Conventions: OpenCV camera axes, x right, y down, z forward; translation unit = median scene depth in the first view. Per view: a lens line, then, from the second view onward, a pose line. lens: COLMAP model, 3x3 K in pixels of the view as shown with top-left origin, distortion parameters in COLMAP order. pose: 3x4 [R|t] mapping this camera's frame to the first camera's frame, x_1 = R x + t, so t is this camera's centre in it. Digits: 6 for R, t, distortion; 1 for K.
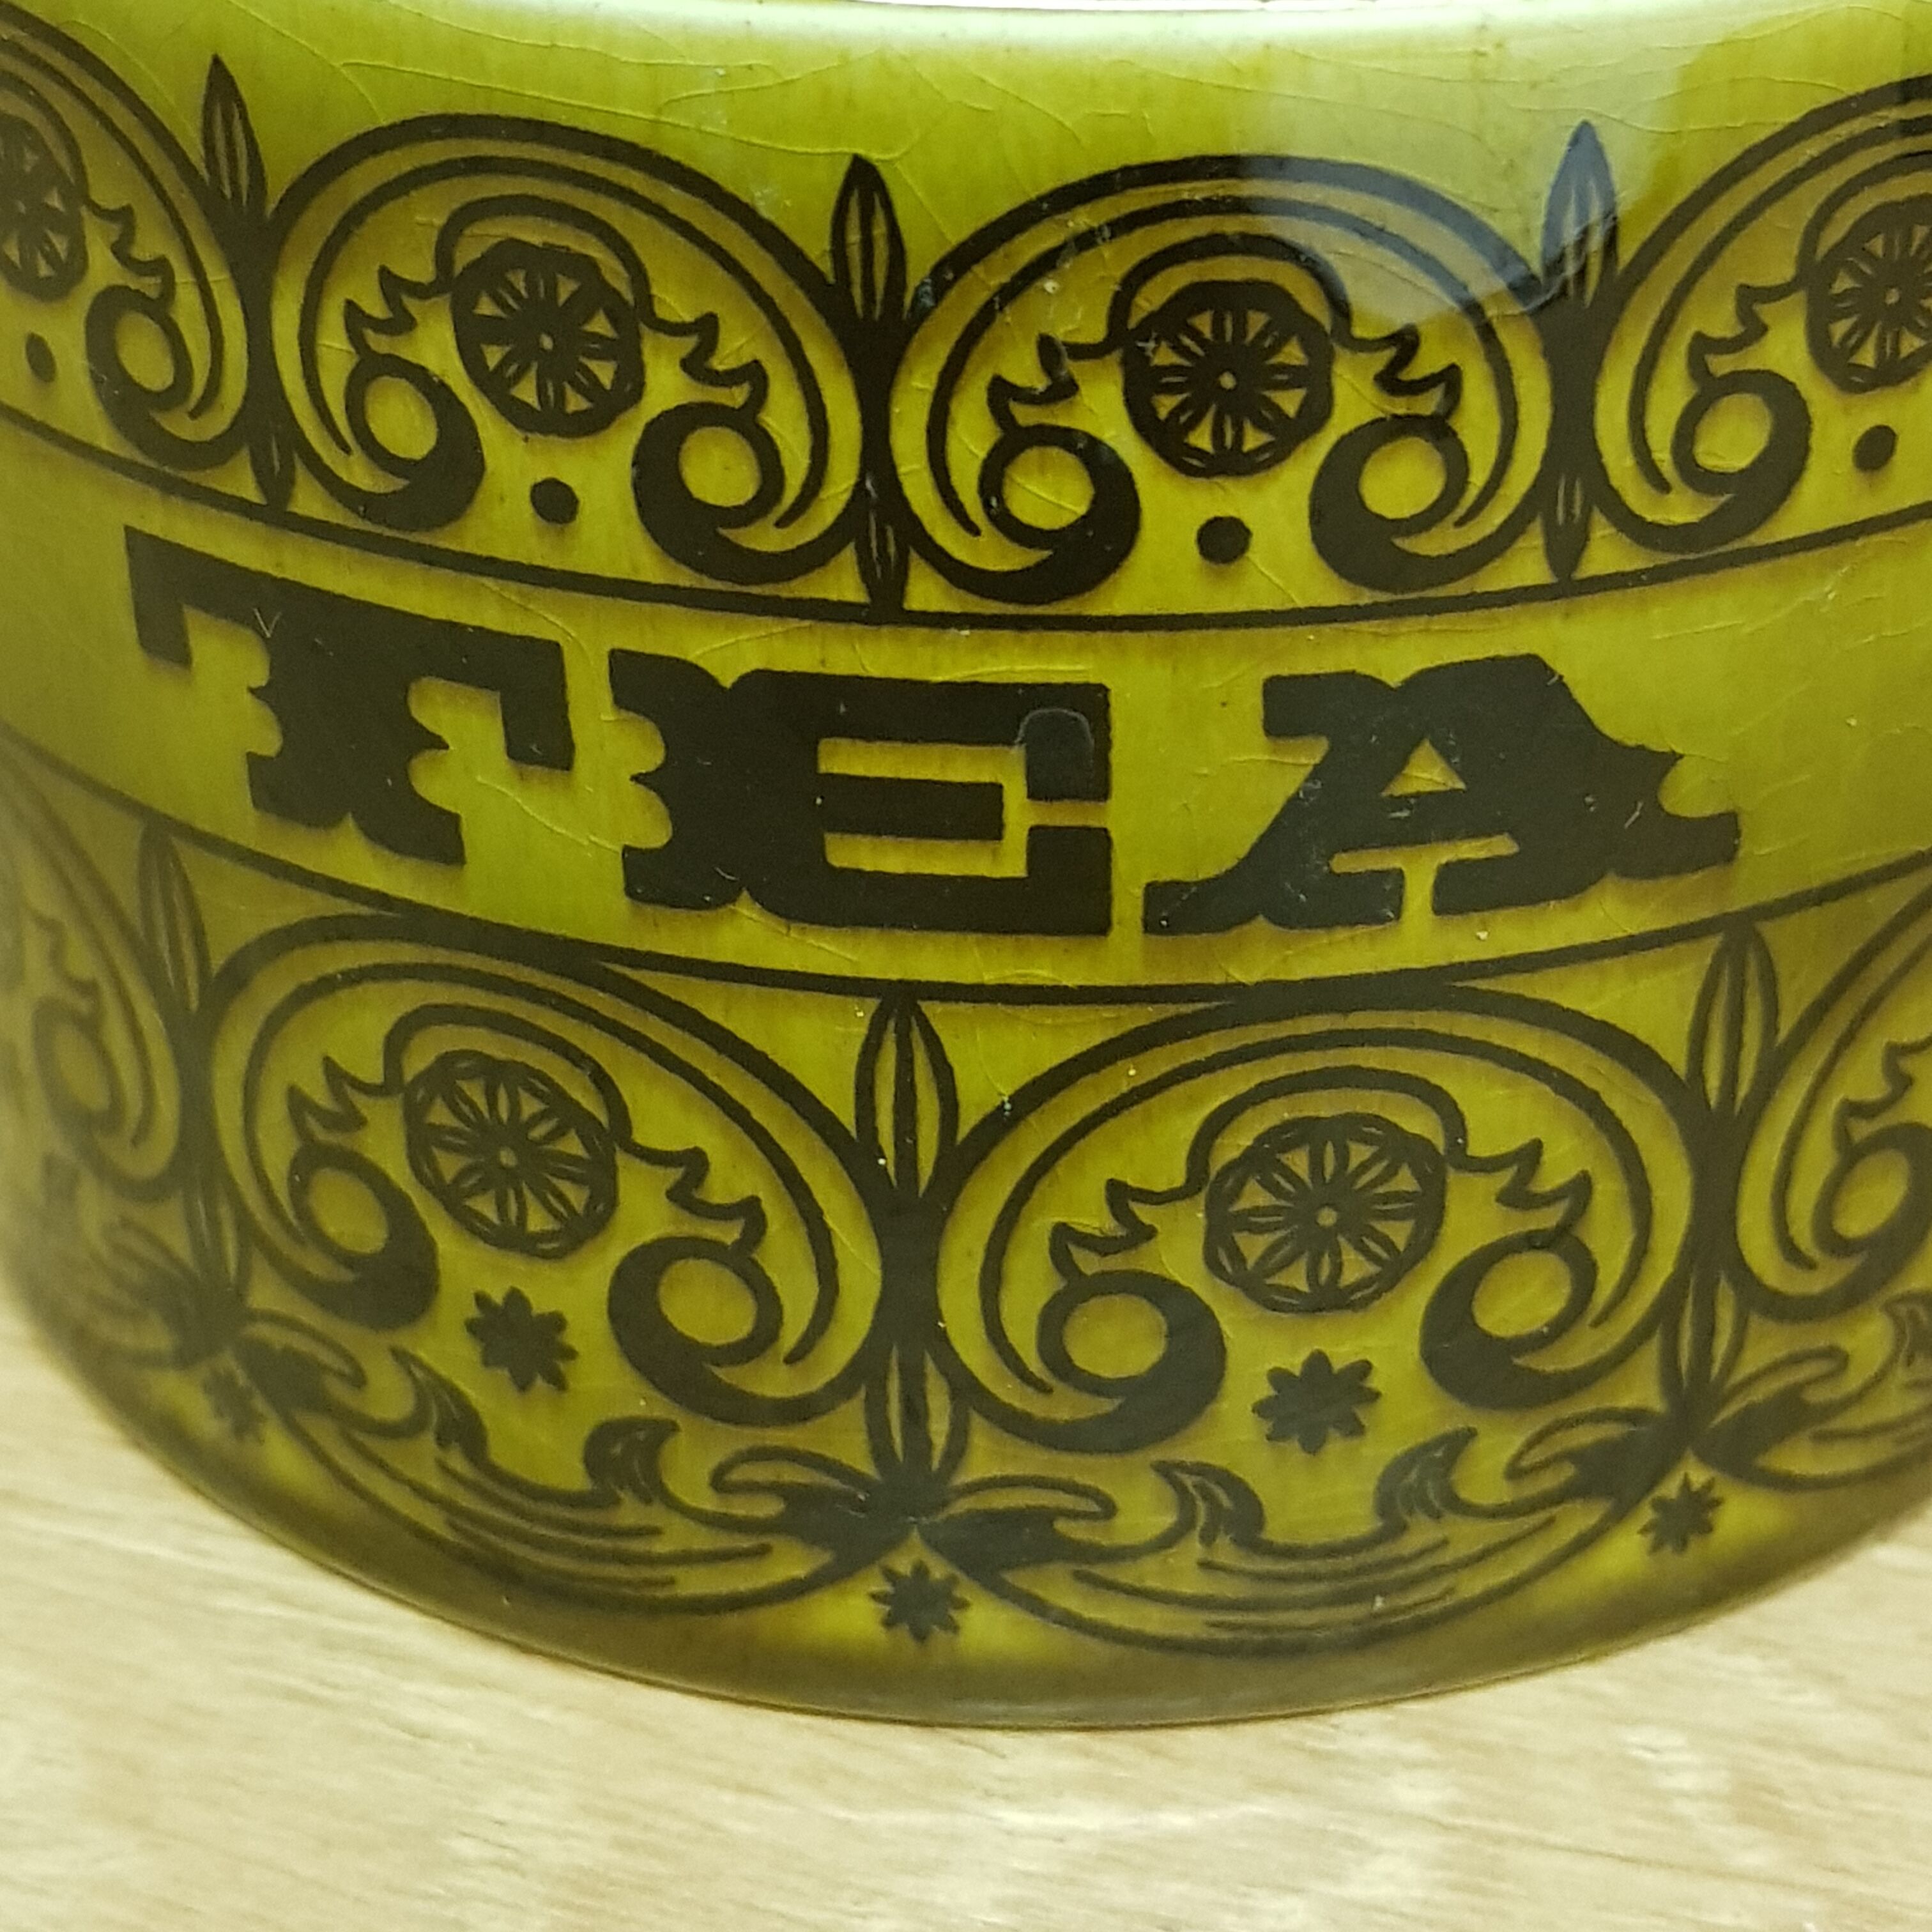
lens RADIAL K [[3857.4, 0, 1009.7], [0, 3857.4, 968.5], [0, 0, 1]] dist [0.097558, -0.119193]
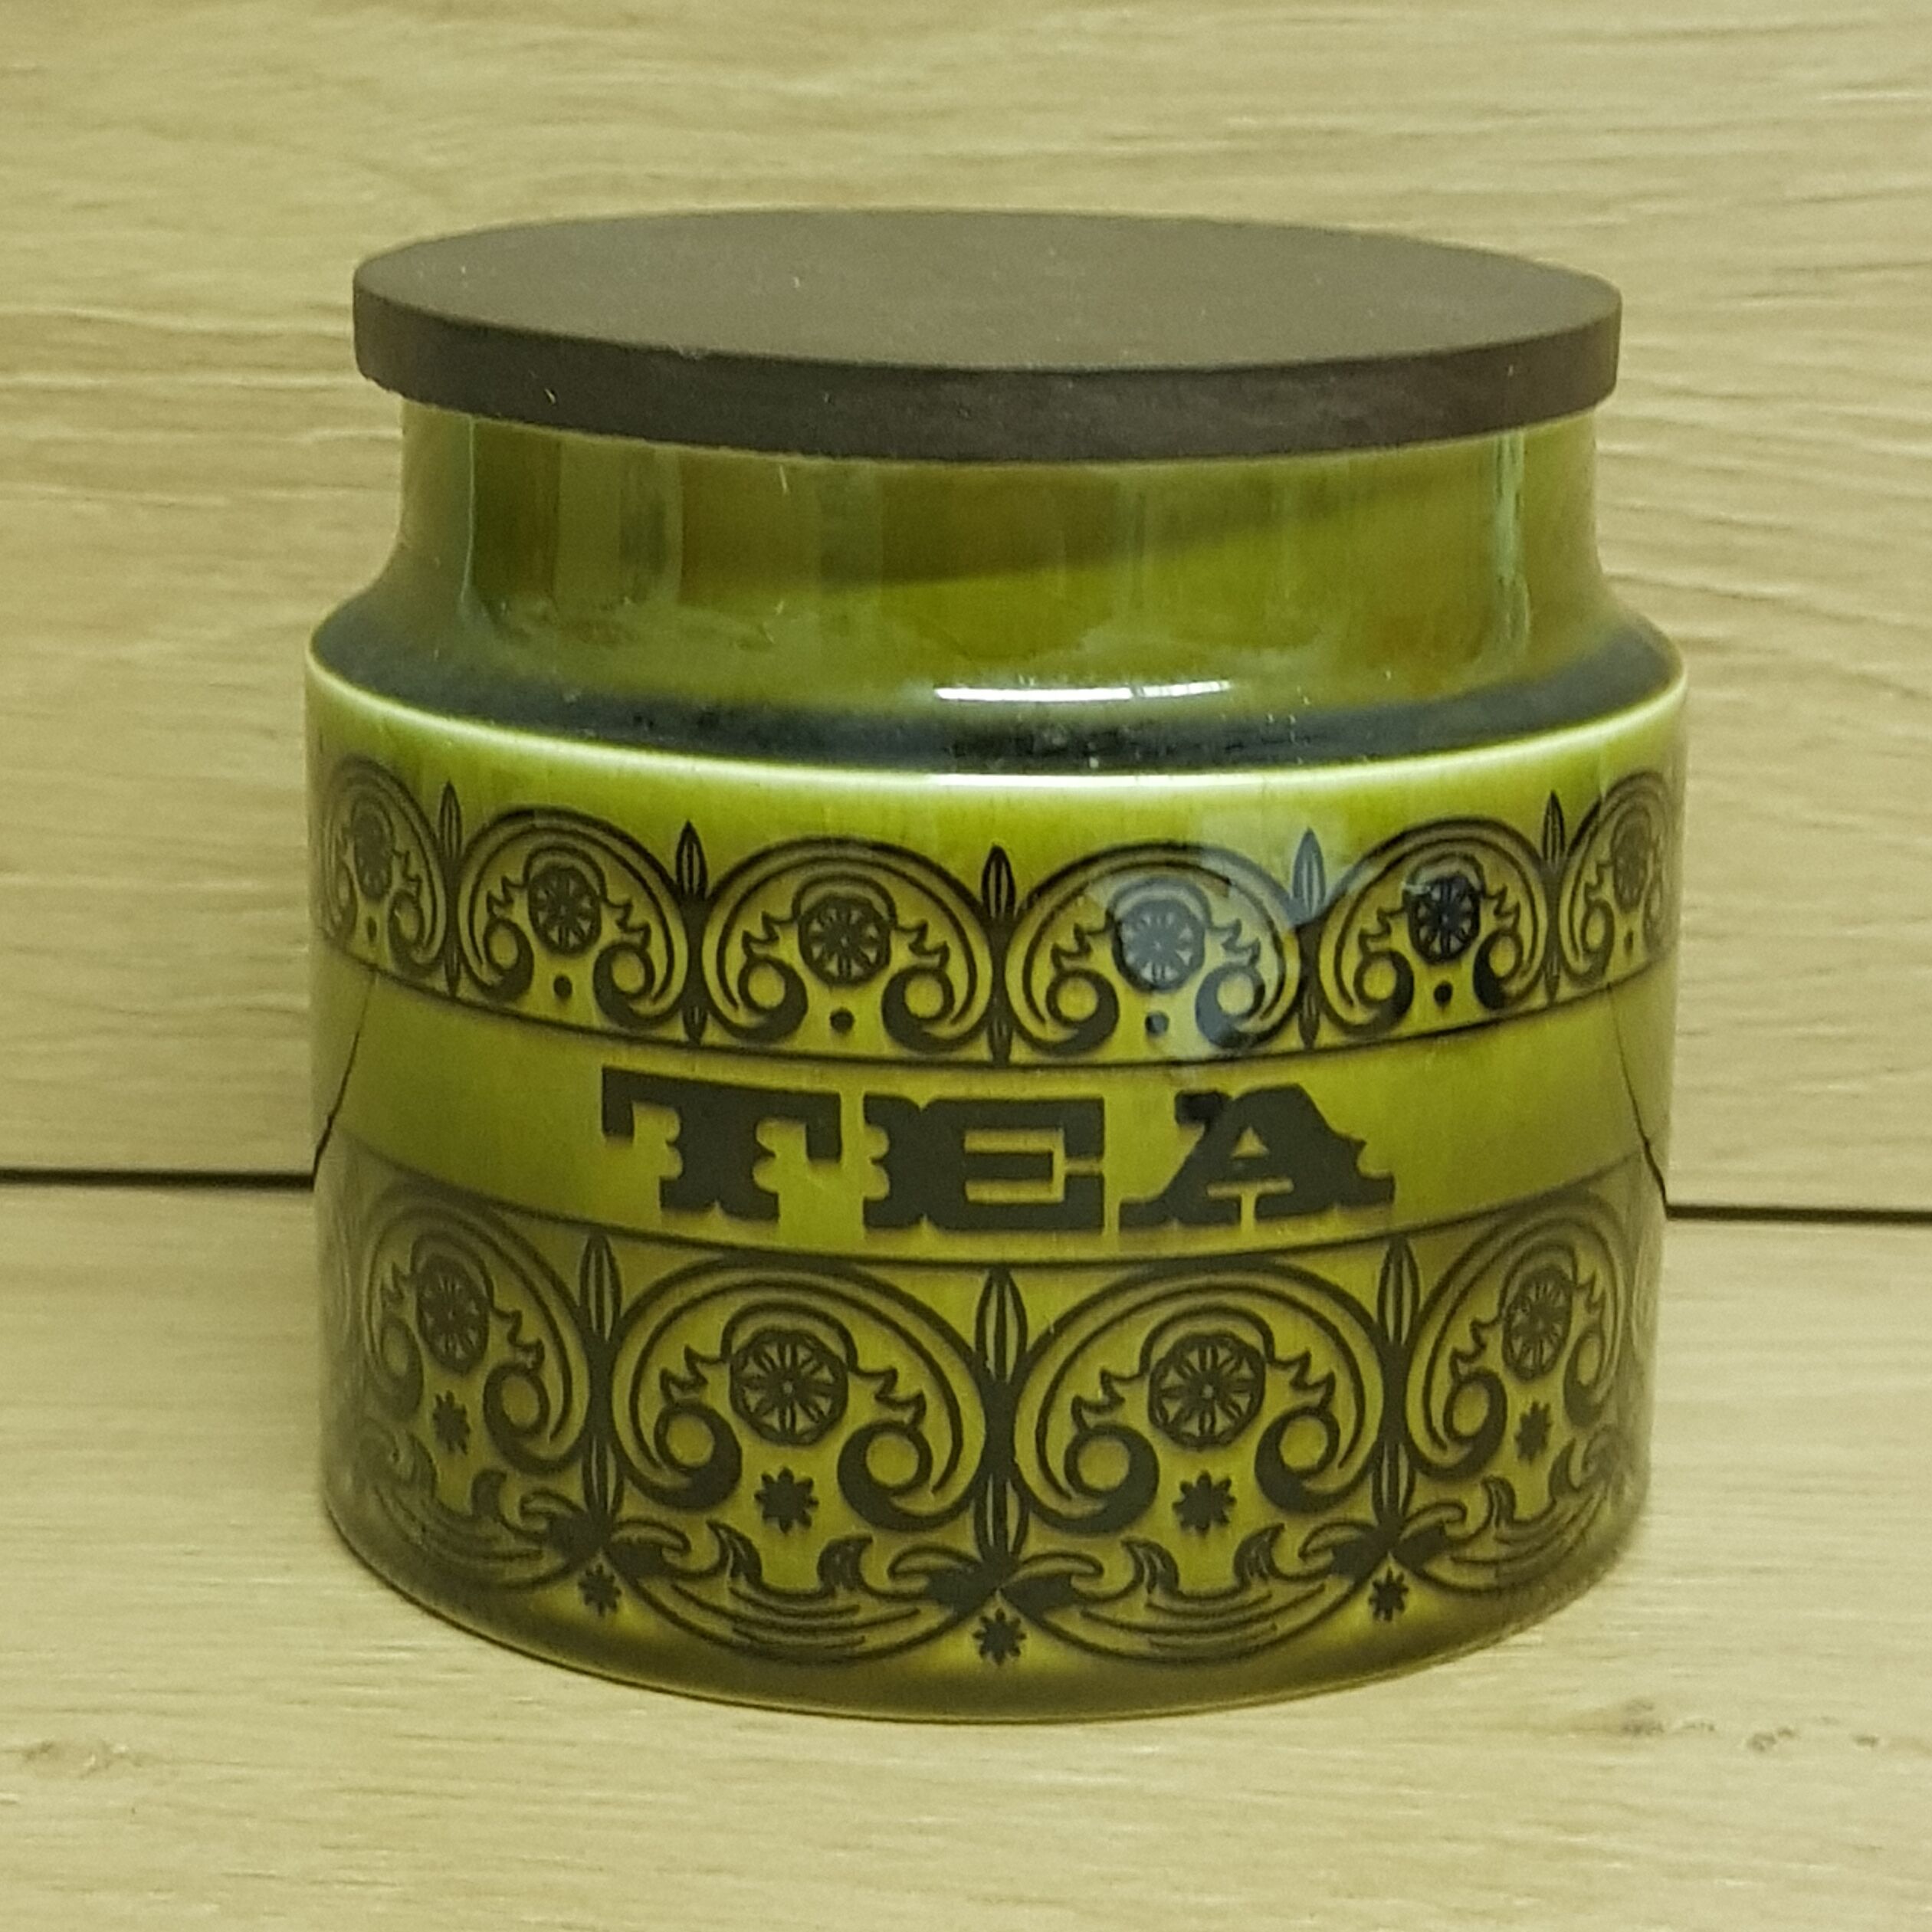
lens RADIAL K [[4022.5, 0, 964.5], [0, 4022.5, 1250.2], [0, 0, 1]] dist [0.084704, -0.204918]
pose [[0.991570, -0.028858, 0.126318, -0.315902], [0.061045, 0.963953, -0.258977, 0.547355], [-0.114291, 0.264505, 0.957588, -1.036539]]
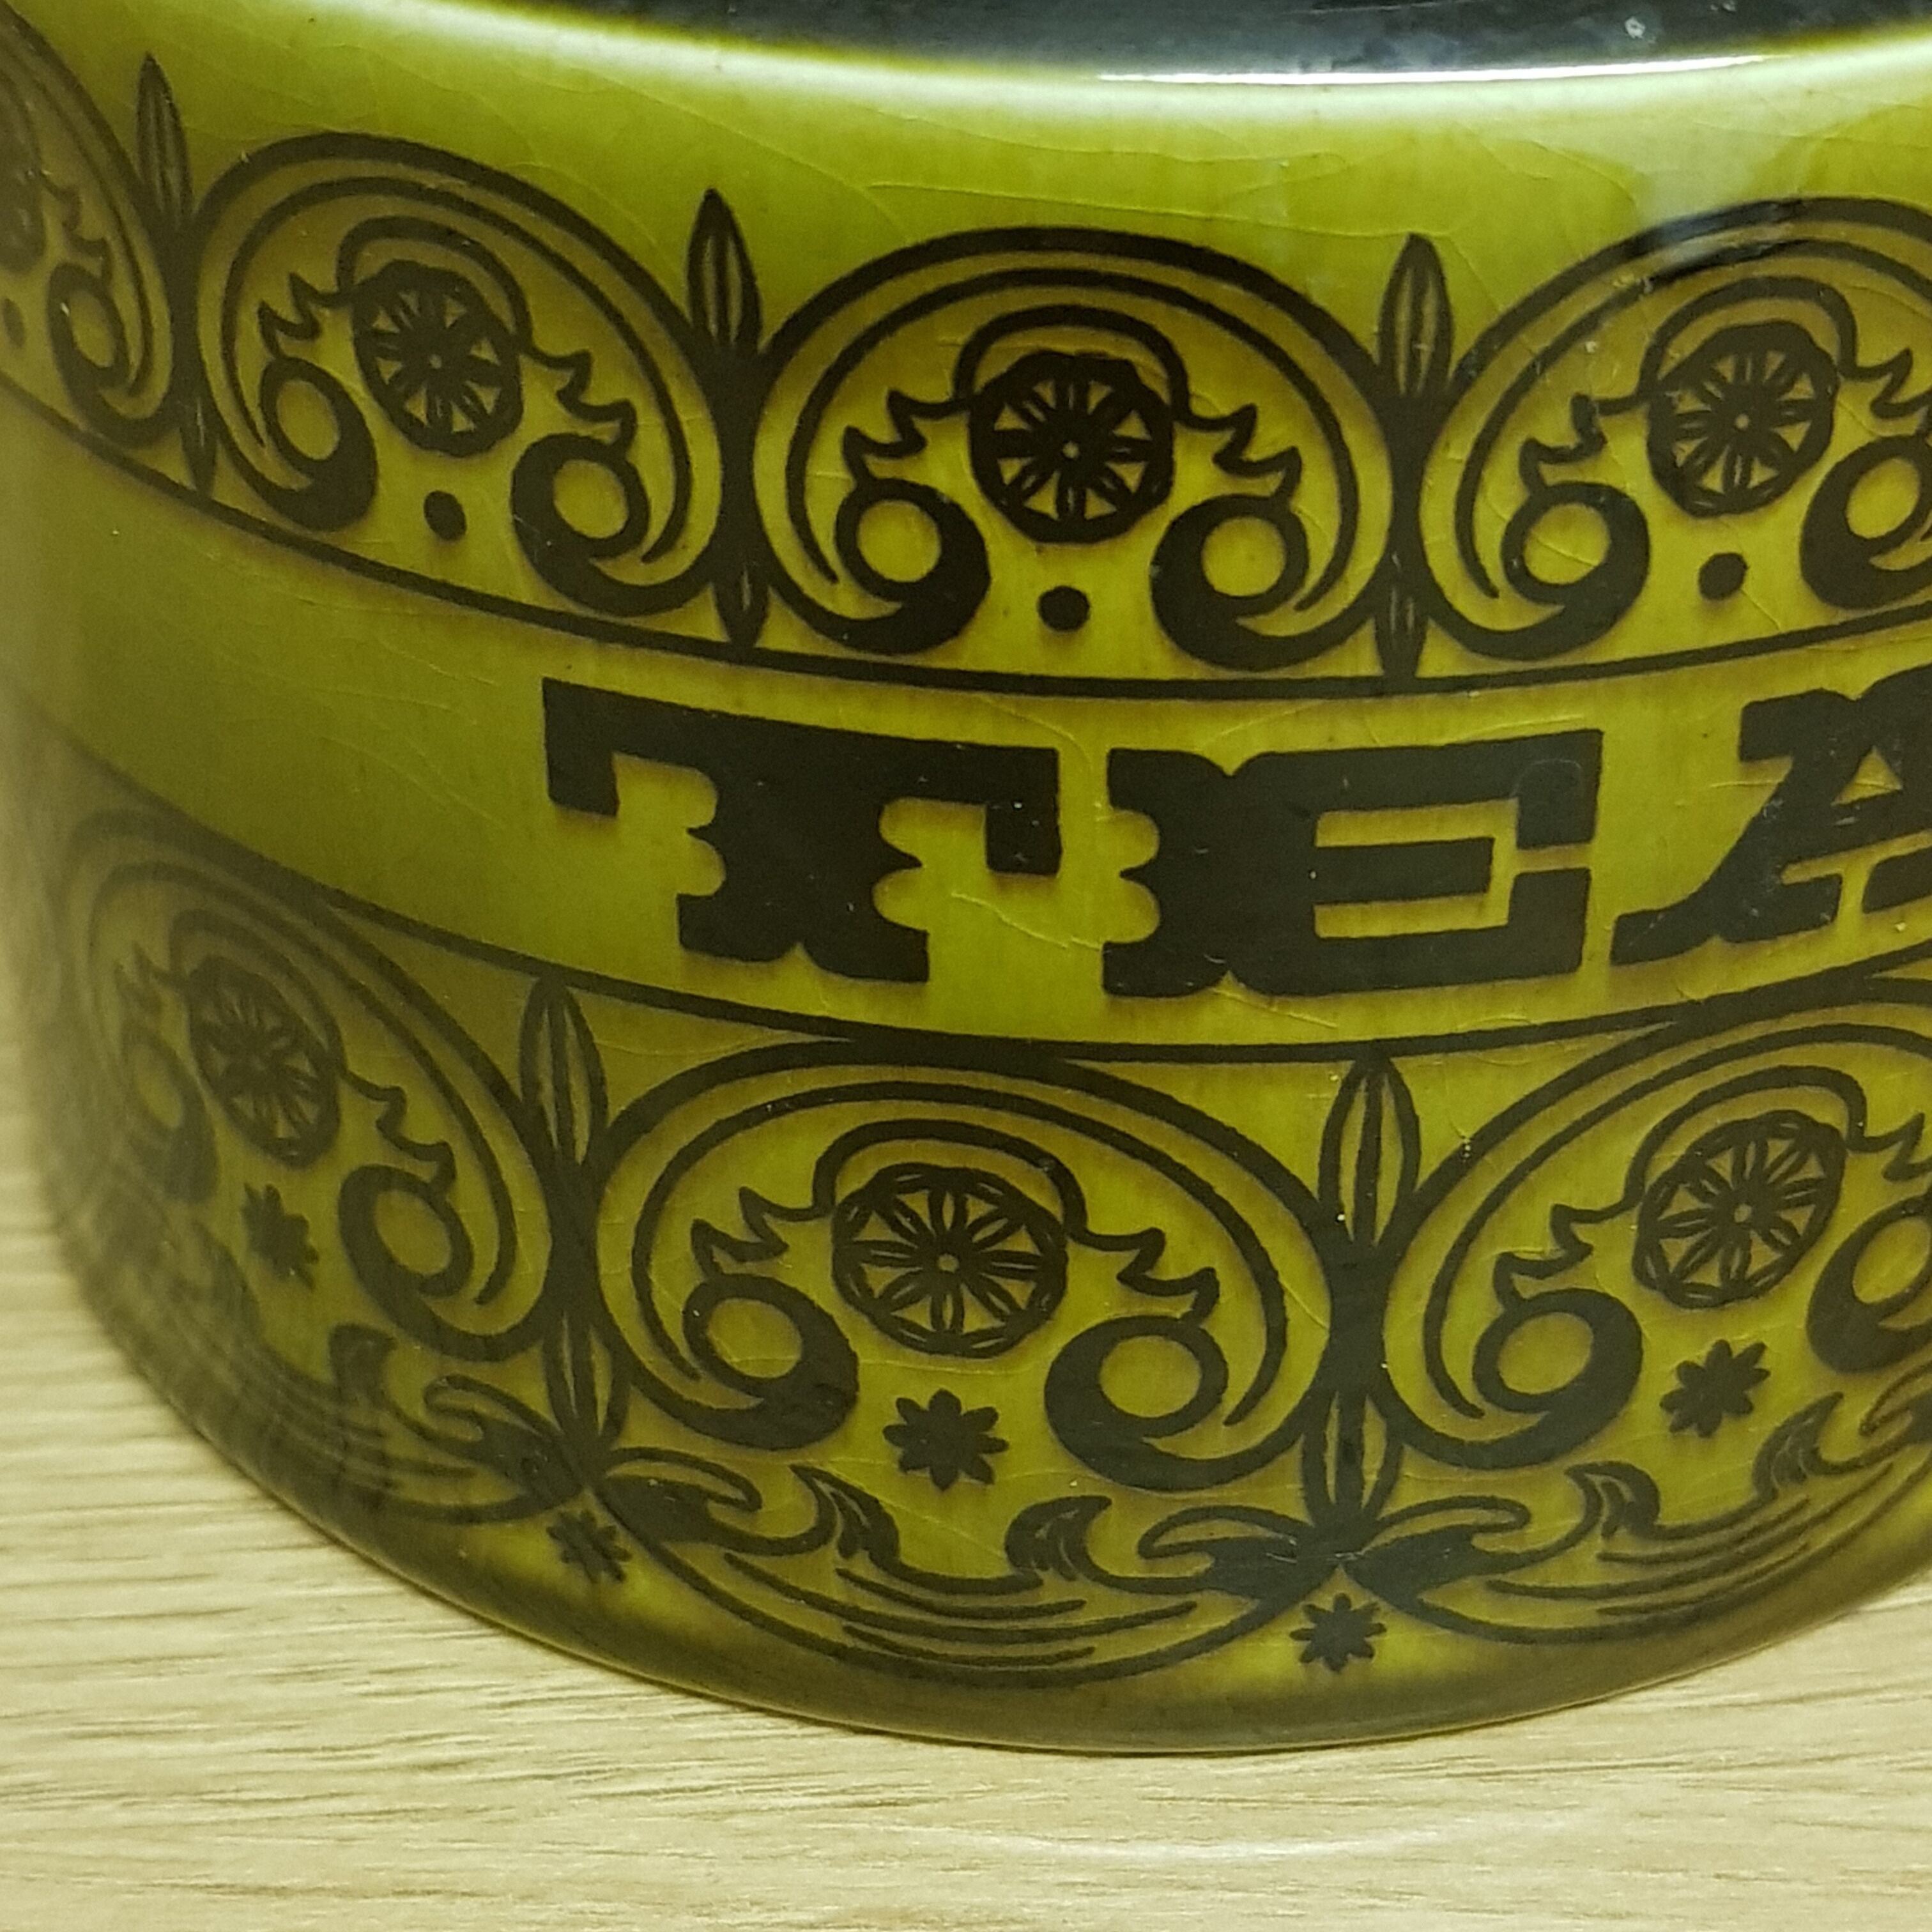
lens RADIAL K [[3875.6, 0, 999.0], [0, 3875.6, 1263.8], [0, 0, 1]] dist [0.096223, -0.226547]
pose [[0.973895, -0.136089, 0.181684, -0.321380], [0.121629, 0.988619, 0.088541, -0.041704], [-0.191666, -0.064132, 0.979363, 0.005537]]
